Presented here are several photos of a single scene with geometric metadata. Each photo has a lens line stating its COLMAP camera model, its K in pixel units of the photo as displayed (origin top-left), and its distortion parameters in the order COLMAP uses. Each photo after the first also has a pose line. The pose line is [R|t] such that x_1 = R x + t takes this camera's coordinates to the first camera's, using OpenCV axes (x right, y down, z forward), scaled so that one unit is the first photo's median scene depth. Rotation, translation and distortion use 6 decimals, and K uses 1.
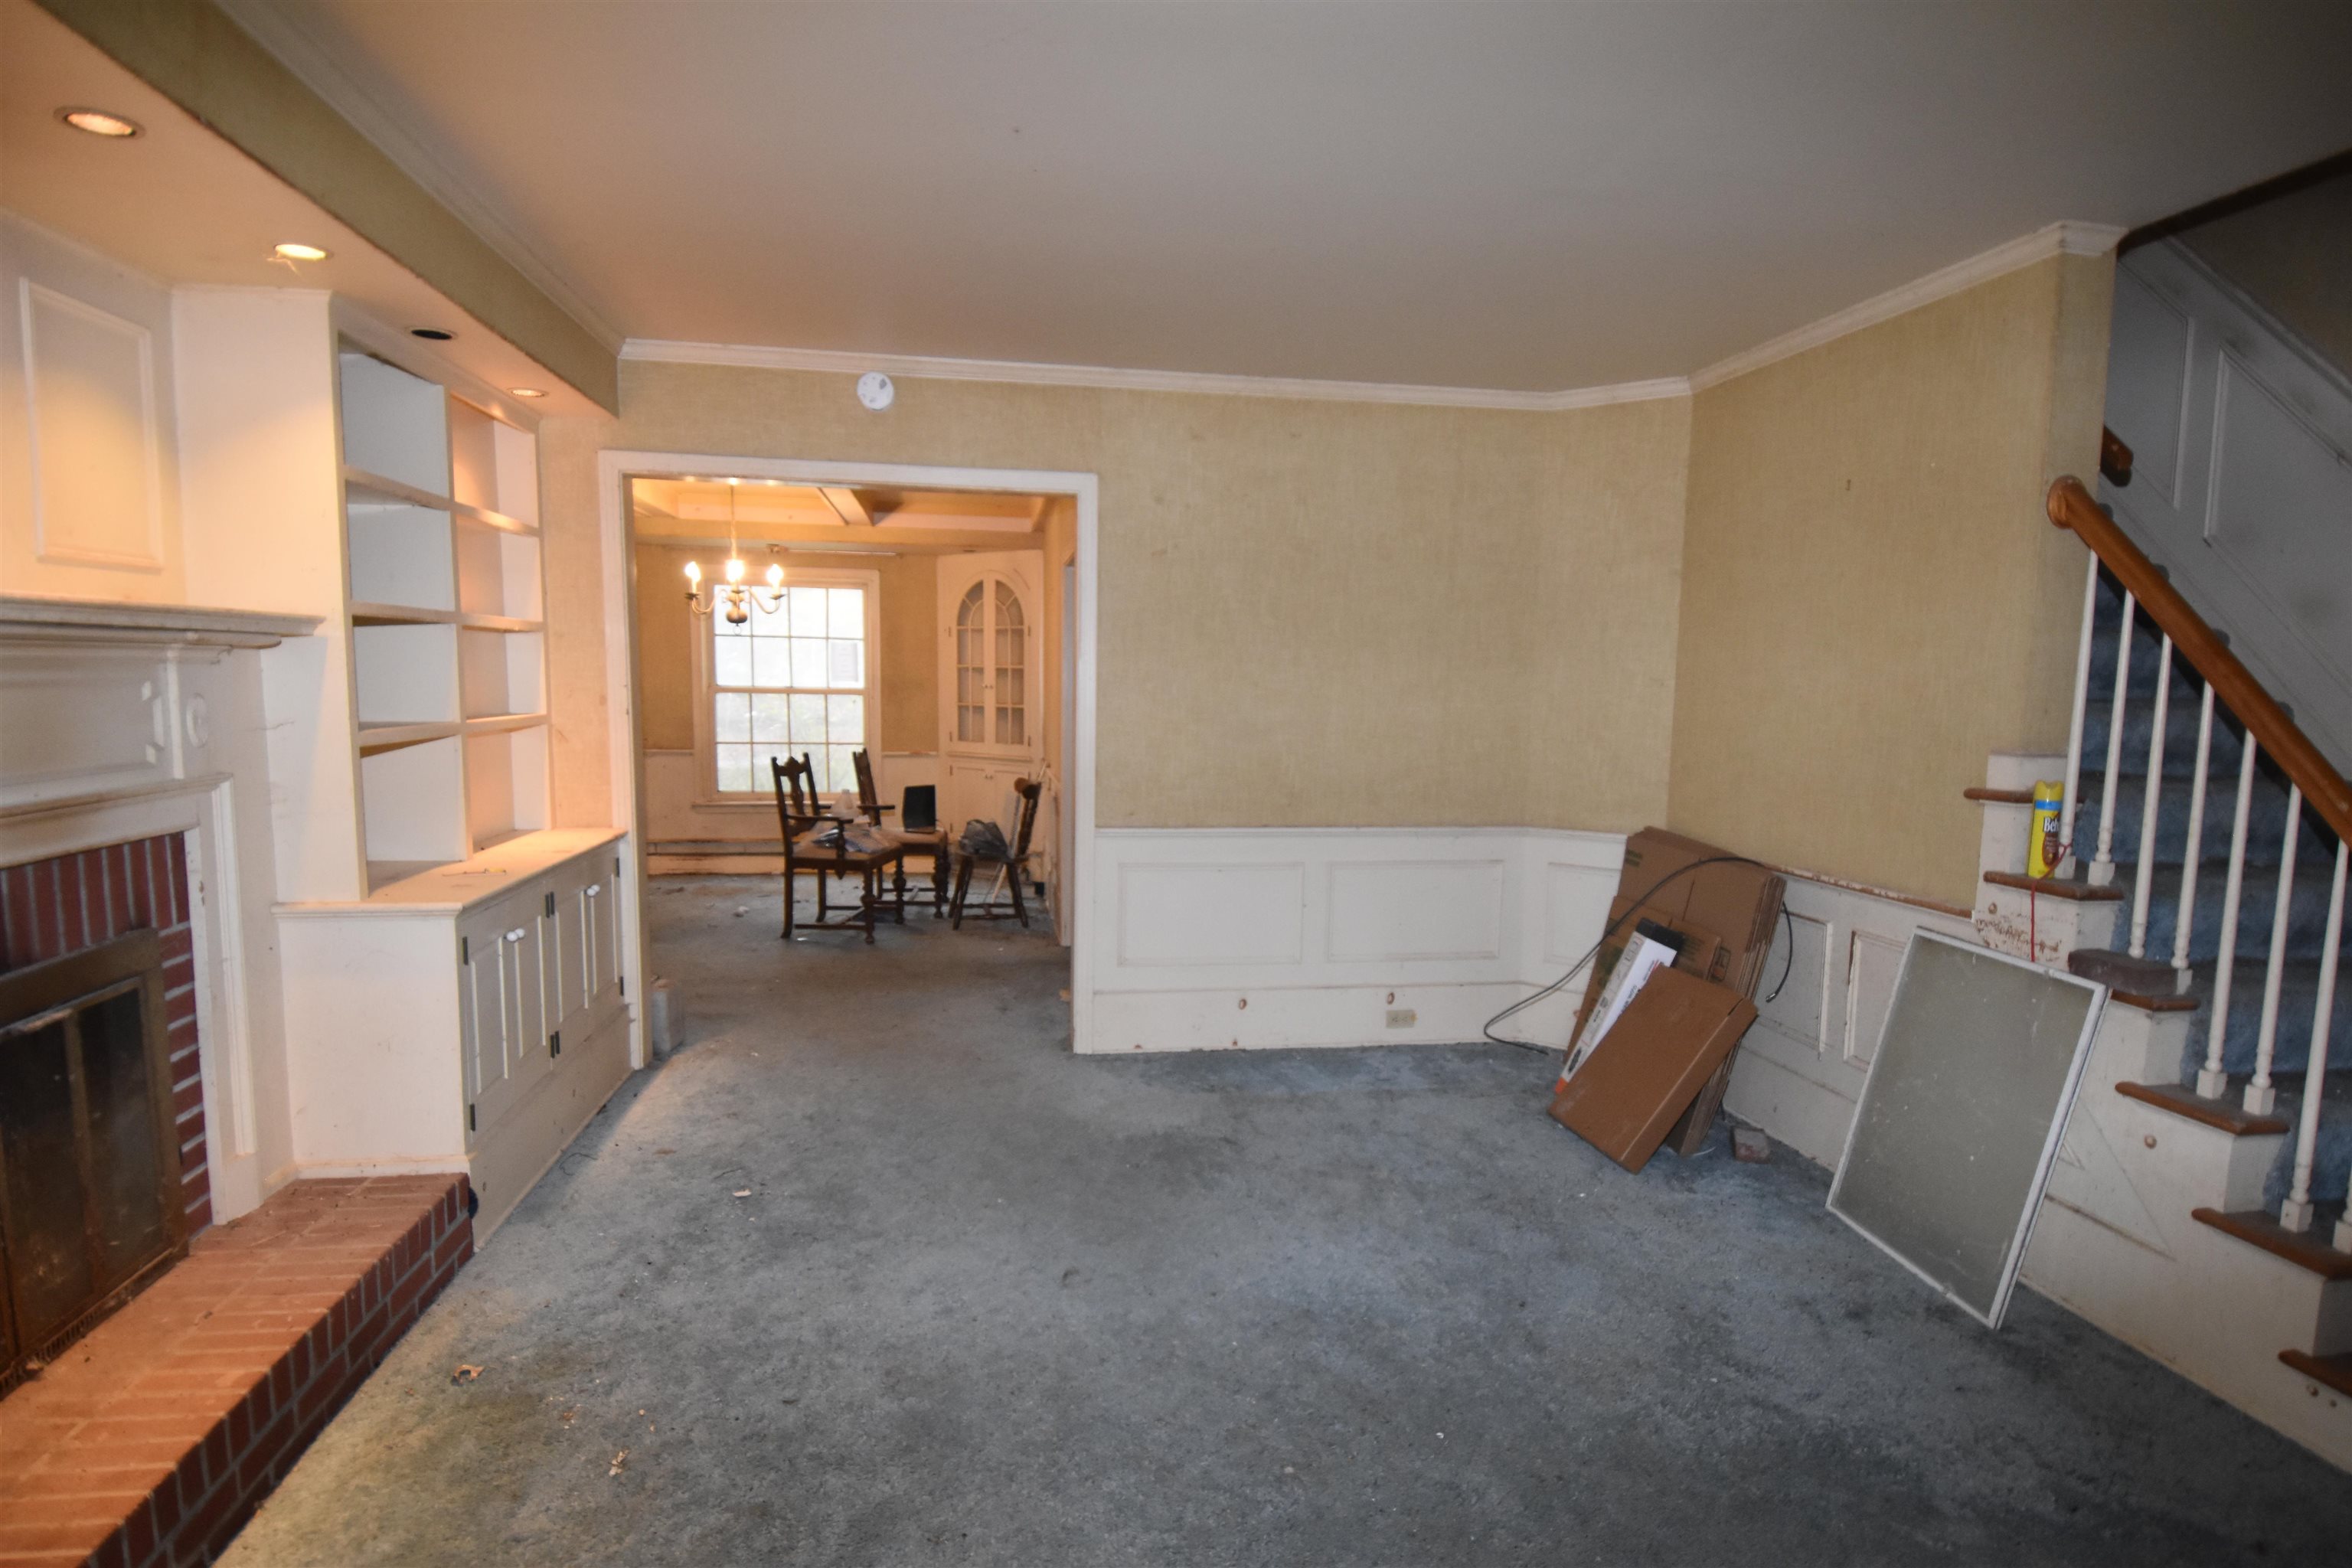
lens RADIAL K [[1257.6, 0, 1190.1], [0, 1257.6, 818.6], [0, 0, 1]] dist [0.060870, -0.063174]
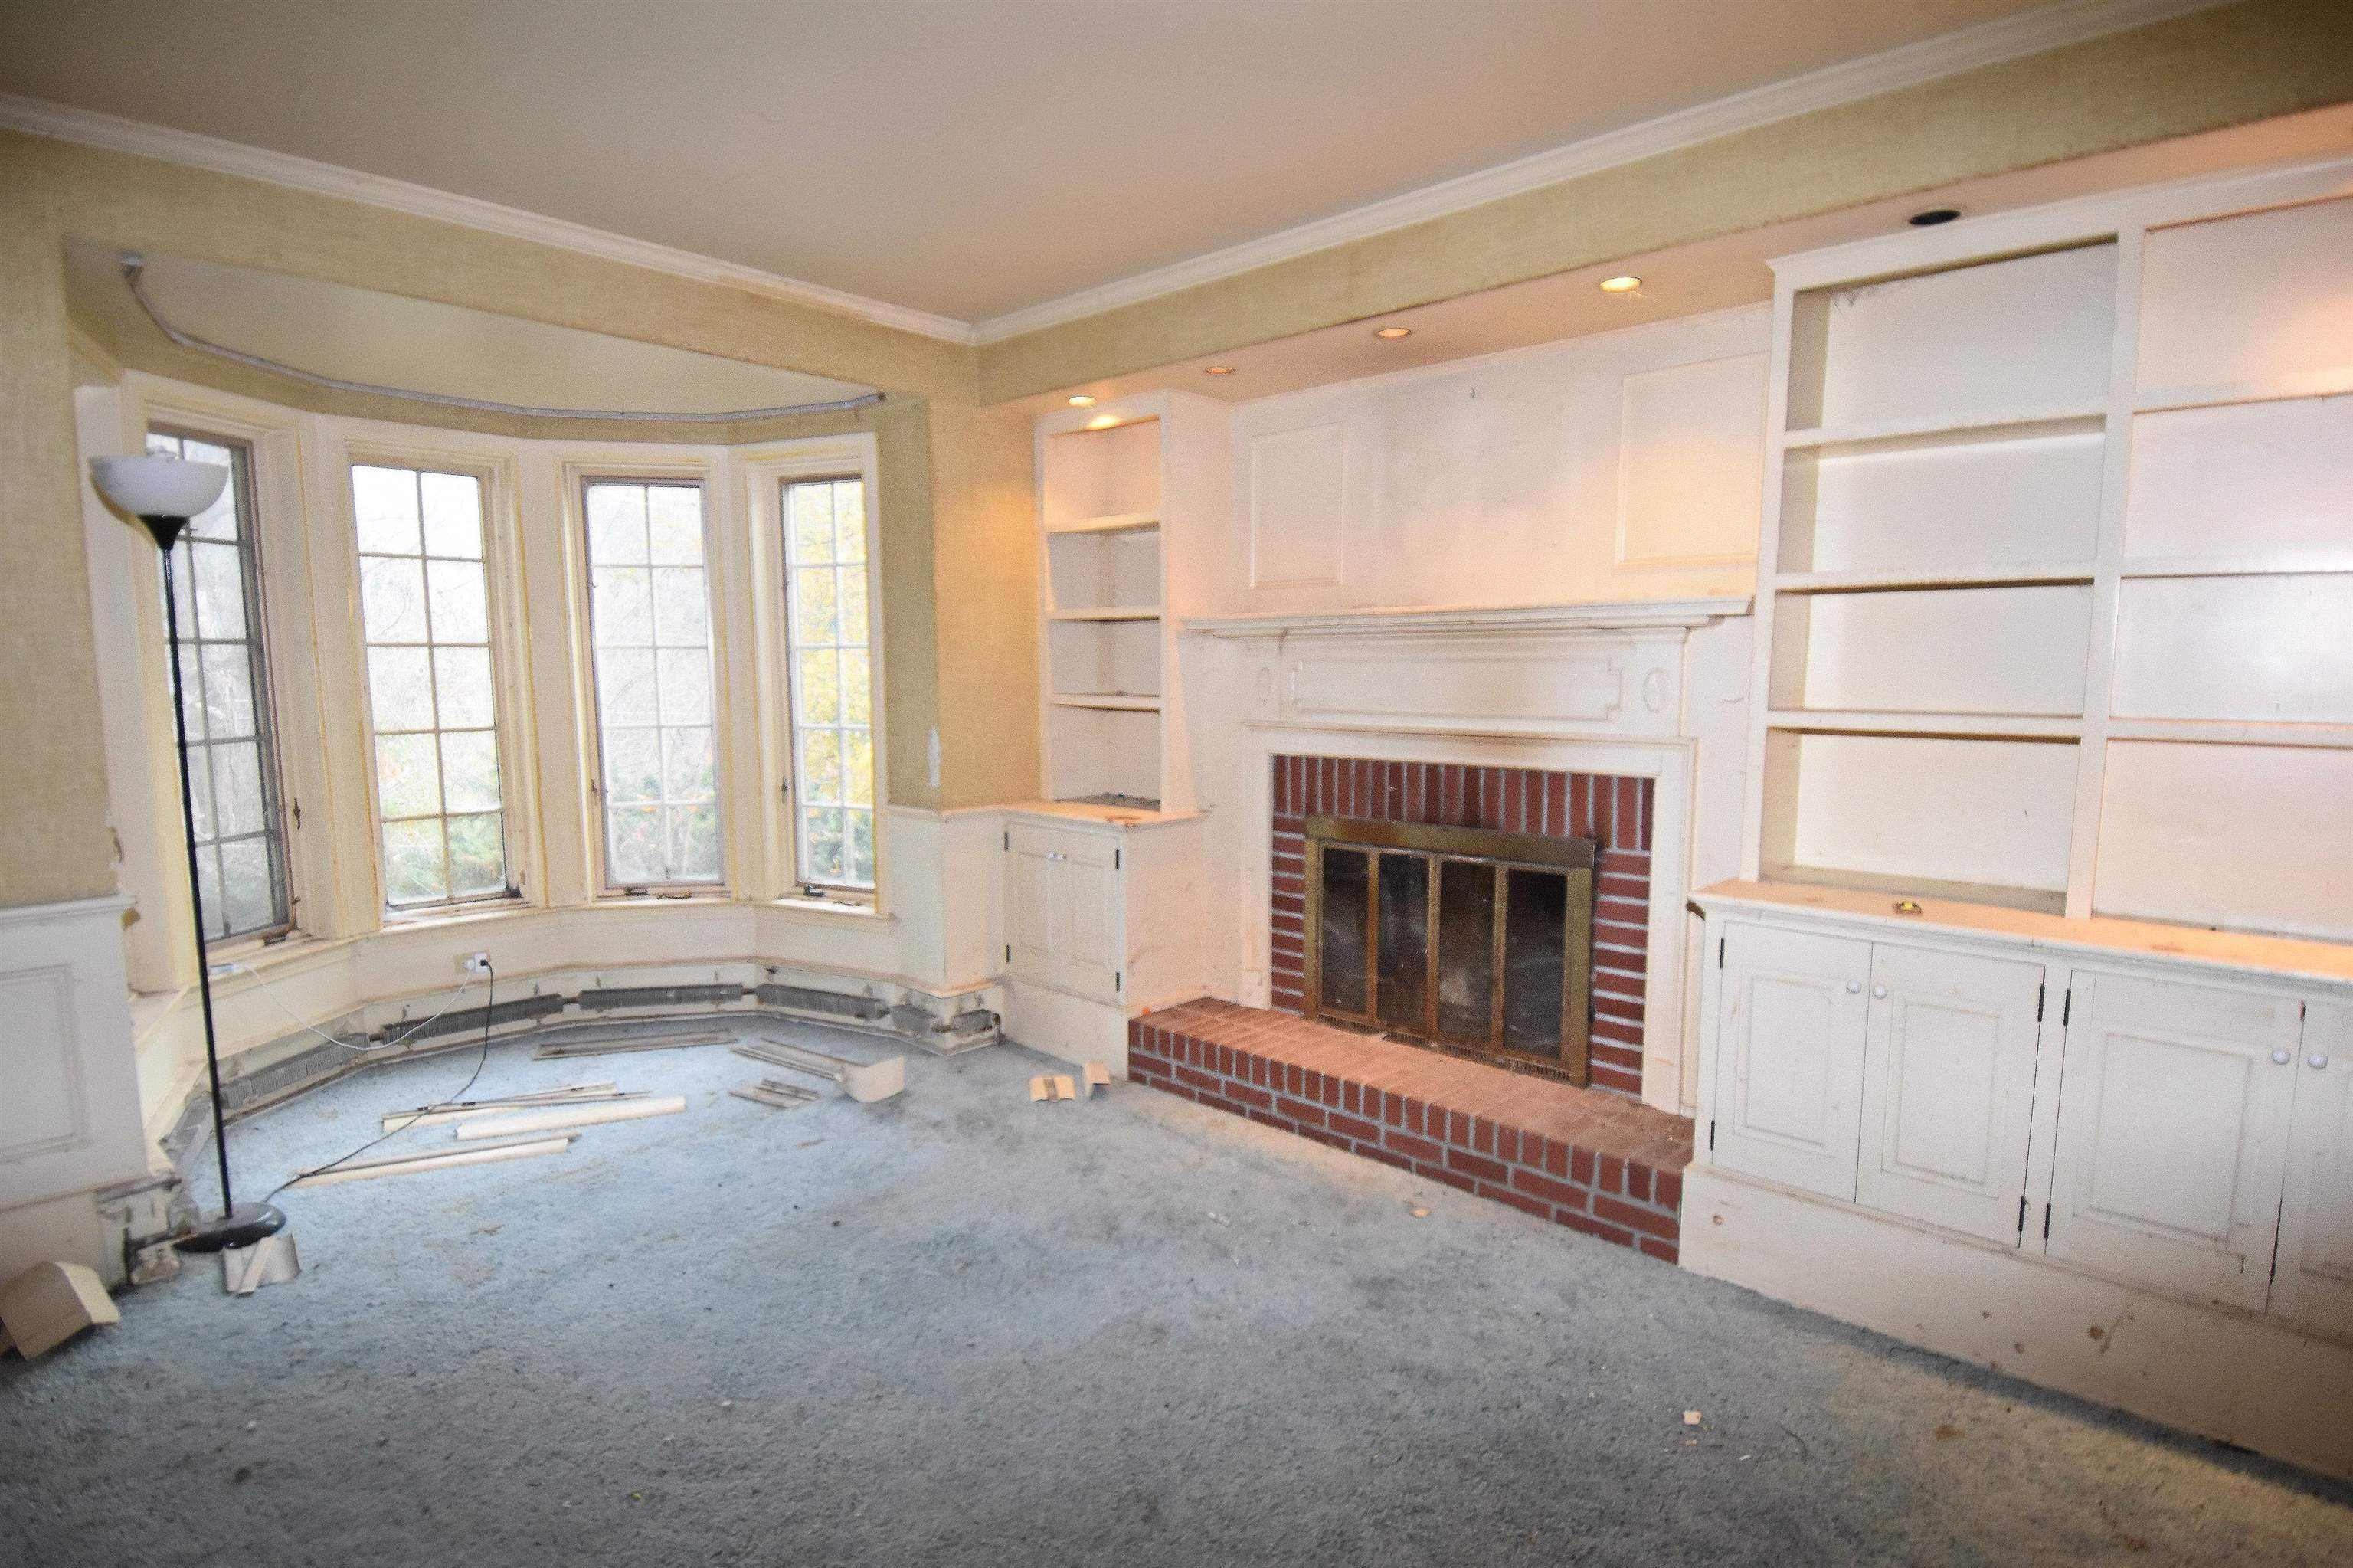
lens RADIAL K [[1258.2, 0, 1190.6], [0, 1258.2, 818.6], [0, 0, 1]] dist [0.060870, -0.063174]
pose [[-0.827278, 0.053513, -0.559238, 0.185626], [-0.076942, 0.975280, 0.207143, -0.115668], [0.556498, 0.214393, -0.802711, 1.158880]]
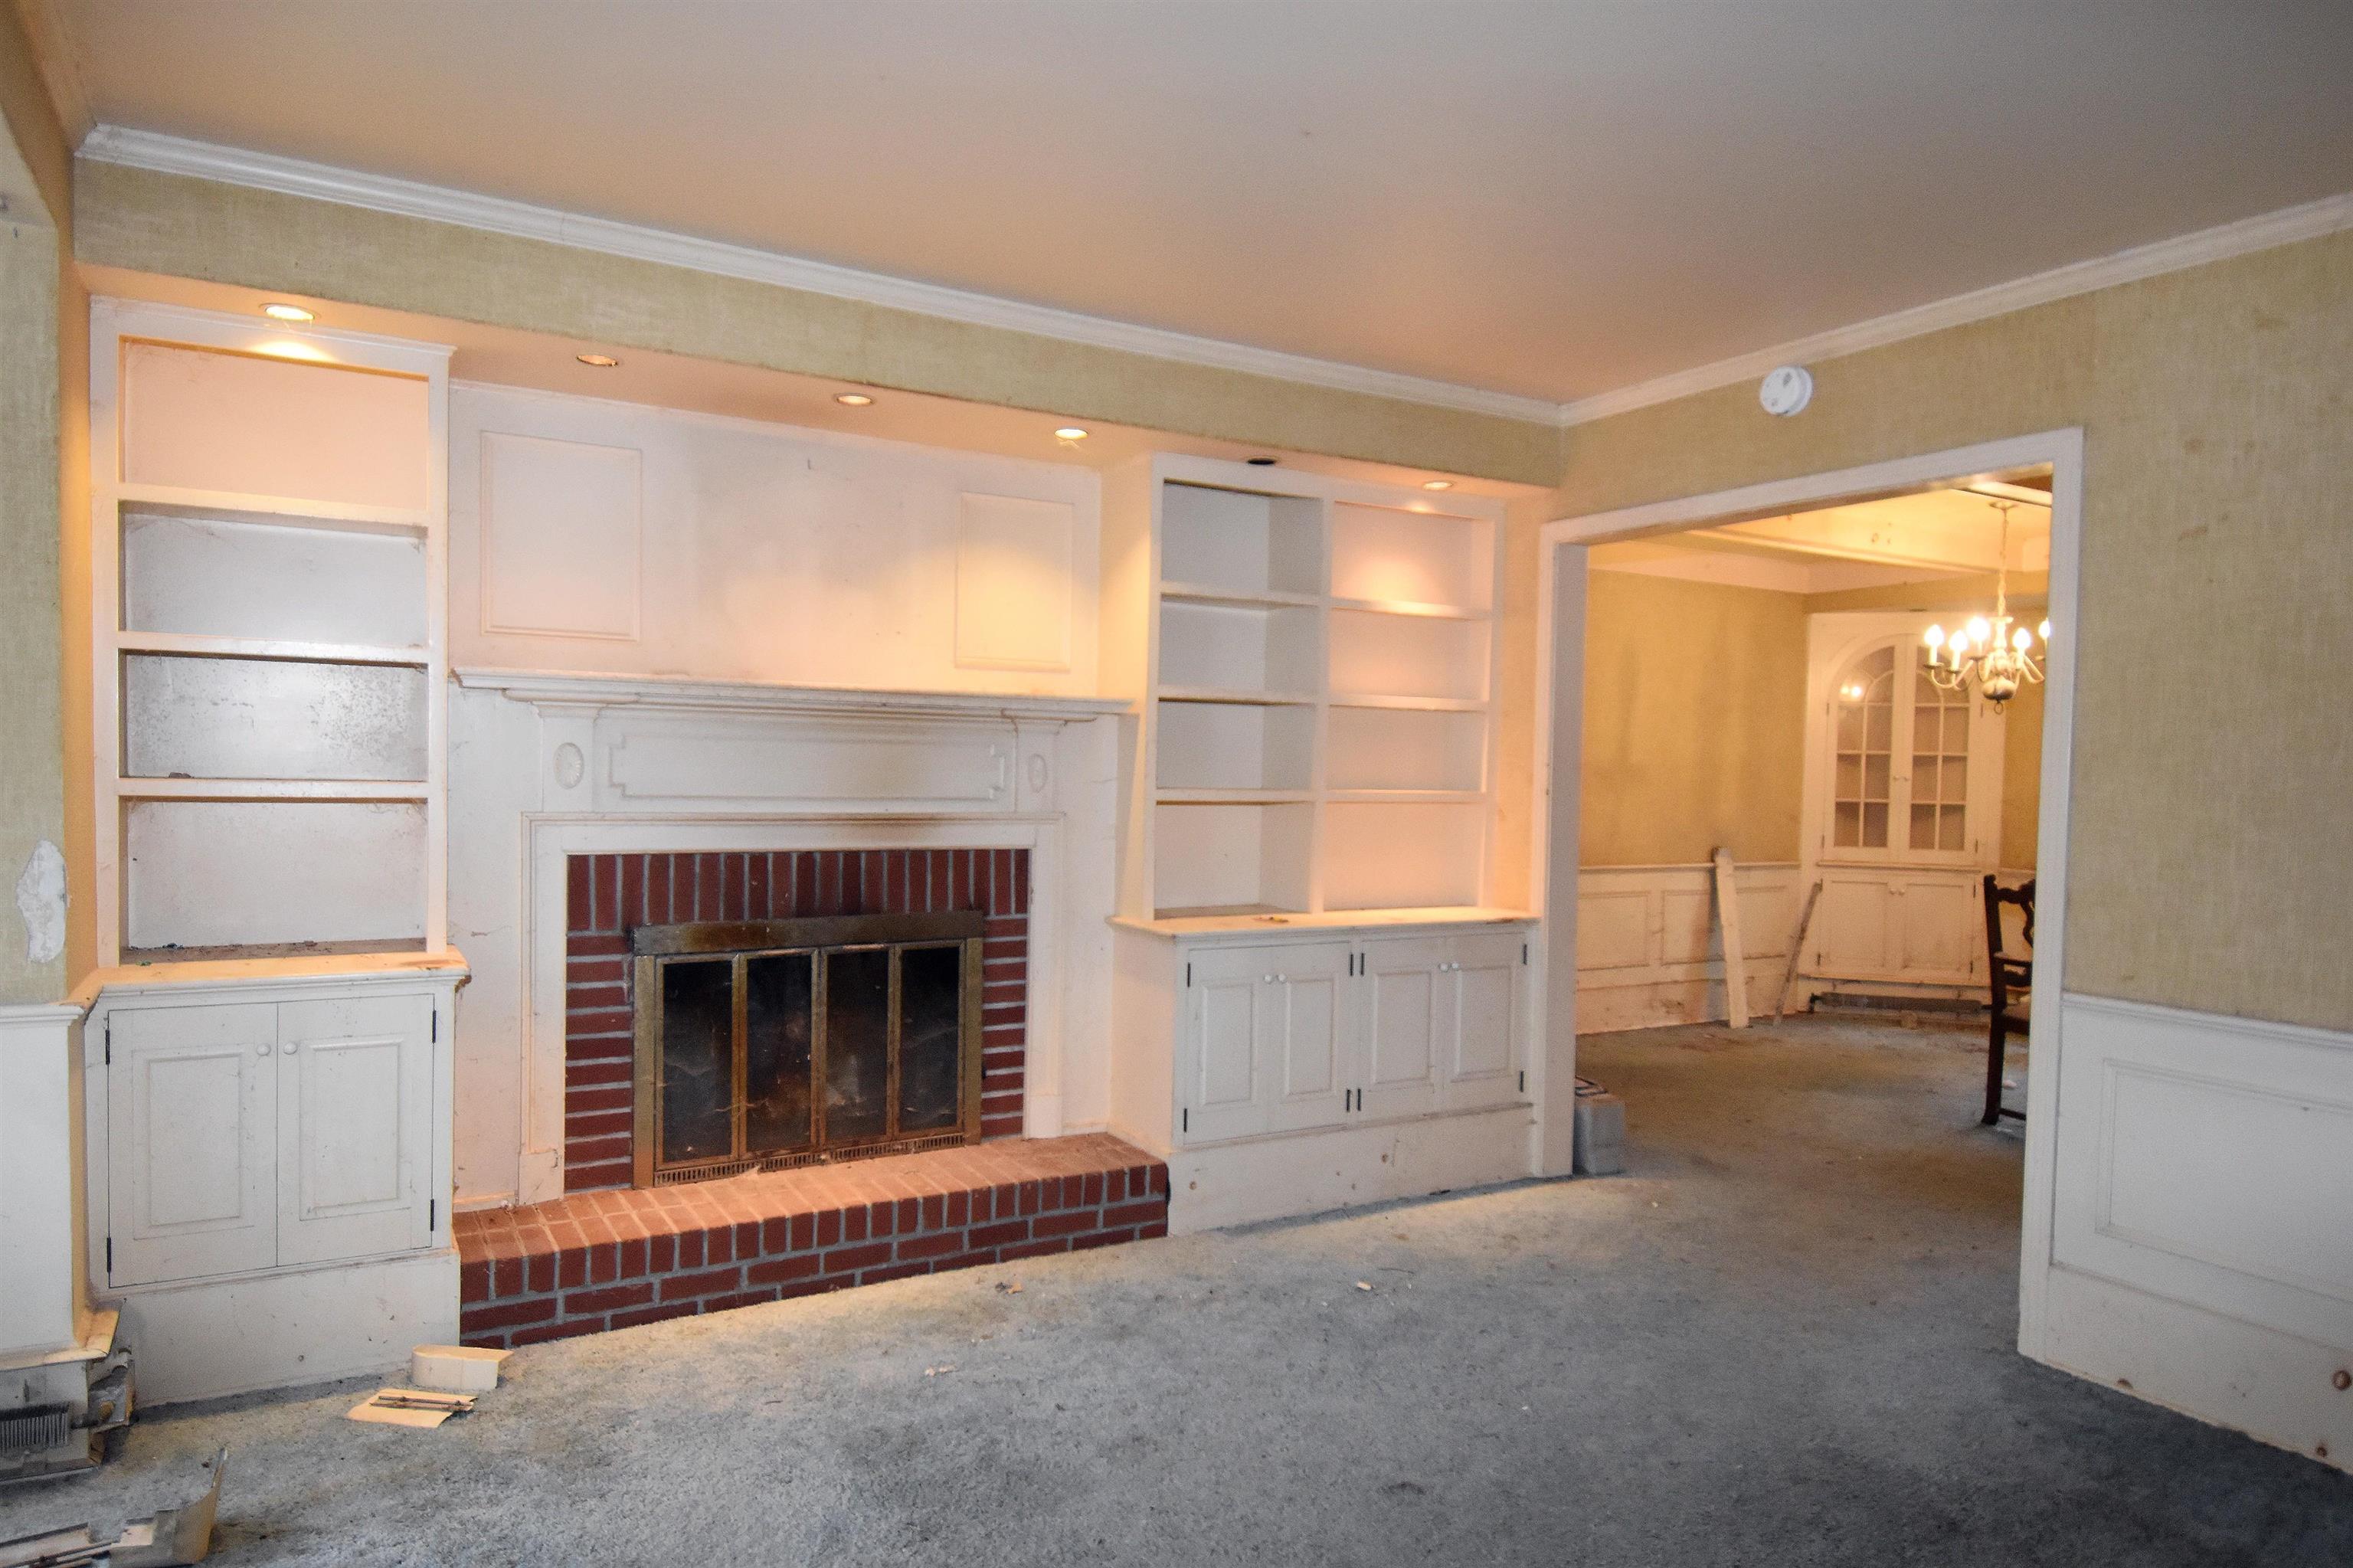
lens RADIAL K [[1492.9, 0, 1136.5], [0, 1492.9, 814.7], [0, 0, 1]] dist [0.065629, -0.068321]
pose [[0.317112, 0.024506, -0.948071, 0.555258], [-0.124214, 0.992128, -0.015903, -0.011839], [0.940218, 0.122807, 0.317660, 0.381577]]
